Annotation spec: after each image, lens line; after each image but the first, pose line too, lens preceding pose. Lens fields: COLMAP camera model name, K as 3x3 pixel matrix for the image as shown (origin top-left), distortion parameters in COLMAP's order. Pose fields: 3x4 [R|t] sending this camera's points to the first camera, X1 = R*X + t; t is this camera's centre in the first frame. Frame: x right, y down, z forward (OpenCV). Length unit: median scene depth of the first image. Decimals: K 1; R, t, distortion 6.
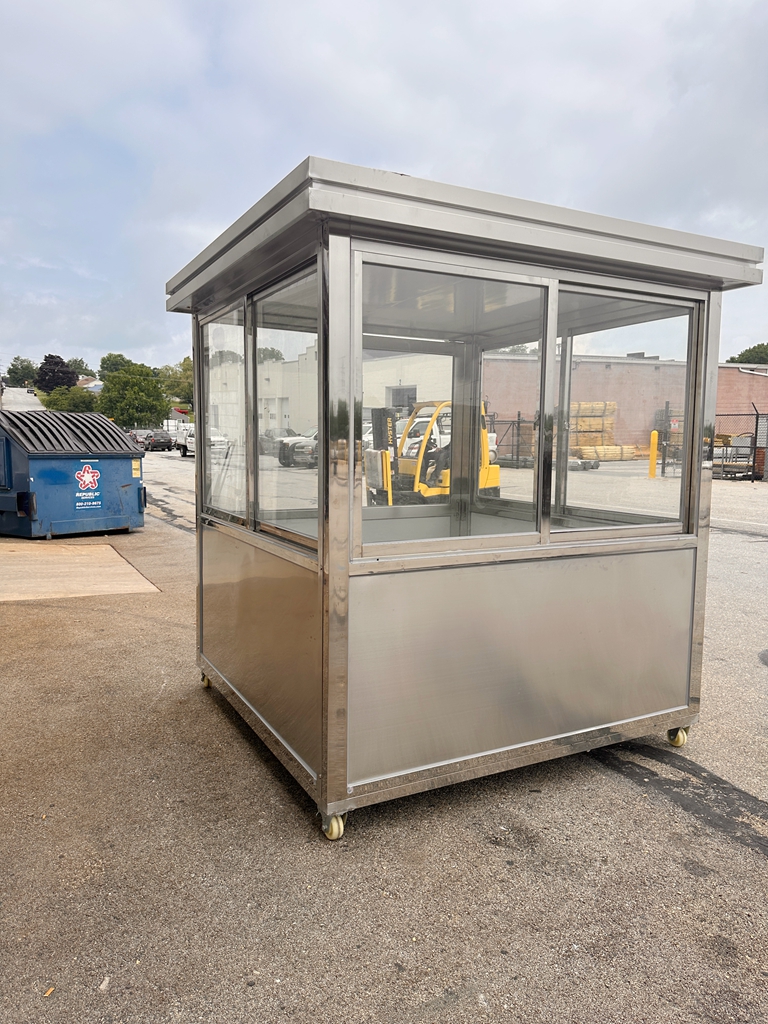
lens RADIAL K [[727.8, 0, 380.4], [0, 727.8, 514.7], [0, 0, 1]] dist [0.000924, -0.003823]
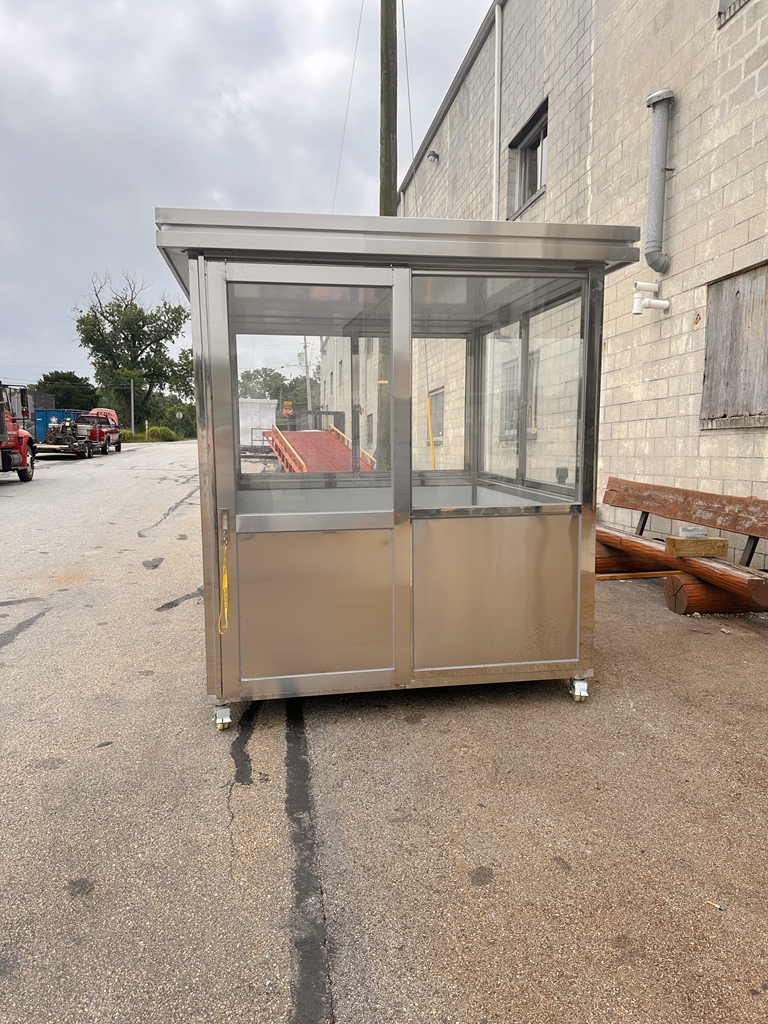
lens RADIAL K [[727.8, 0, 387.0], [0, 727.8, 519.5], [0, 0, 1]] dist [0.009736, -0.008856]
pose [[-0.950939, -0.048397, 0.305570, -0.311601], [0.023977, 0.973190, 0.228751, -0.208274], [-0.308448, 0.224854, -0.924284, 2.073701]]
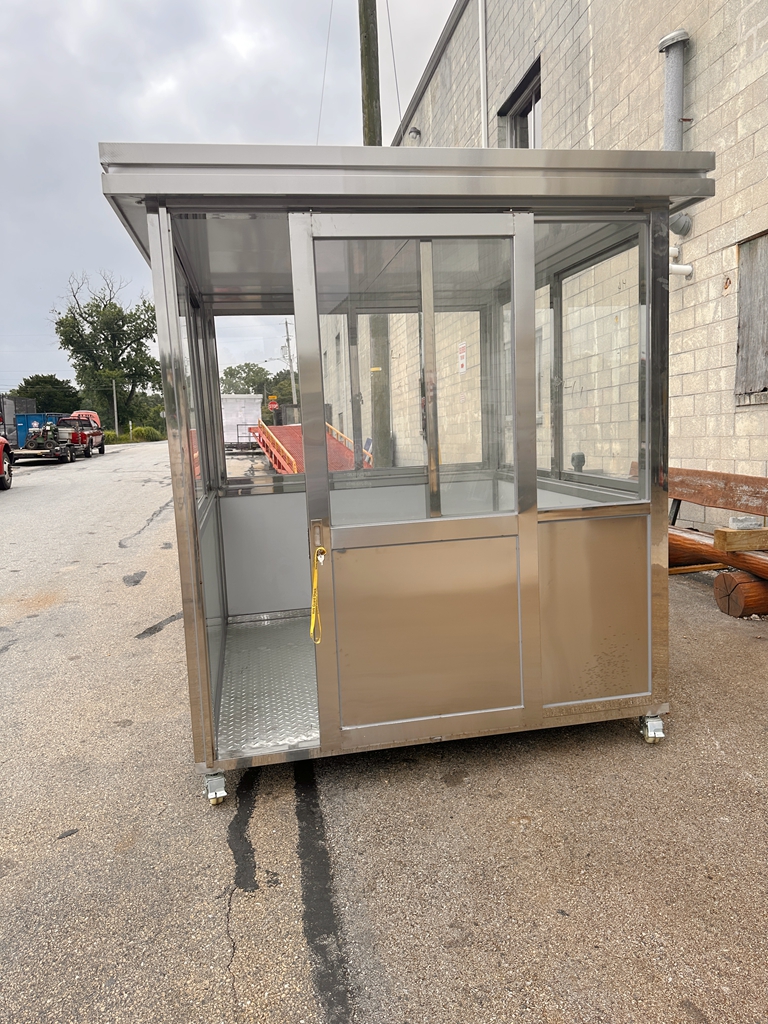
lens RADIAL K [[727.8, 0, 380.4], [0, 727.8, 514.7], [0, 0, 1]] dist [0.000924, -0.003823]
pose [[-0.953826, -0.010556, 0.300173, -0.221521], [0.063314, 0.969860, 0.235292, -0.190023], [-0.293610, 0.243433, -0.924410, 1.907741]]
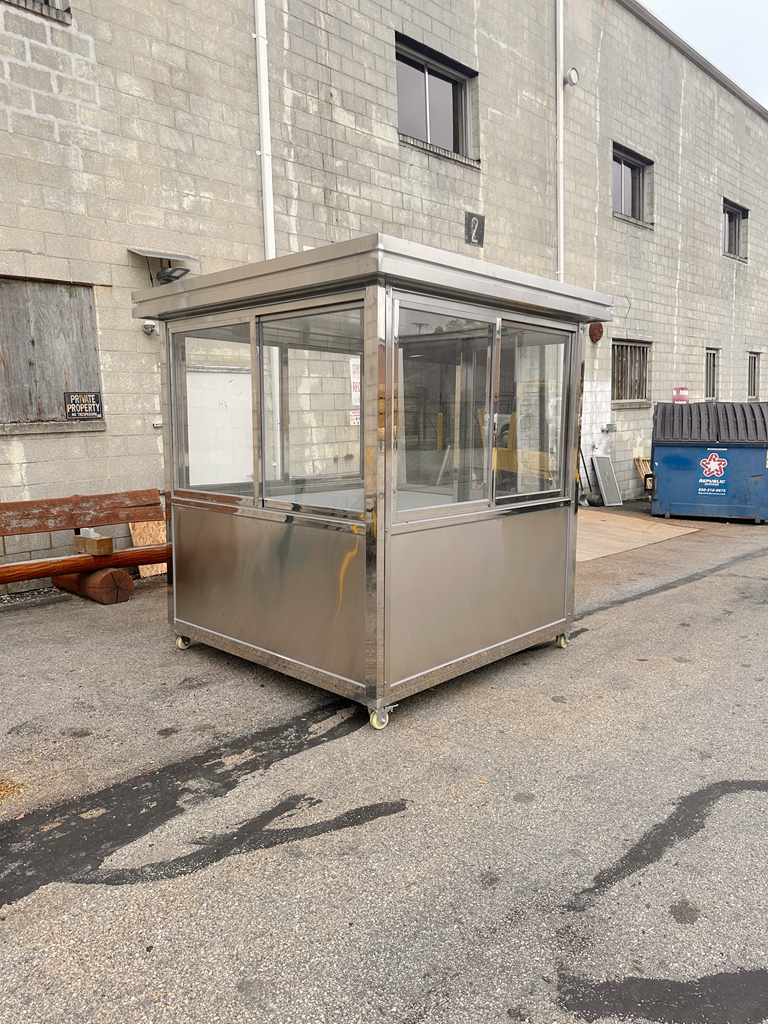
lens RADIAL K [[718.7, 0, 384.0], [0, 718.7, 512.0], [0, 0, 1]] dist [0.010622, -0.008251]
pose [[0.317834, 0.105666, -0.942240, 1.239174], [-0.095002, 0.992319, 0.079236, -0.060509], [0.943375, 0.064331, 0.325431, 0.613307]]
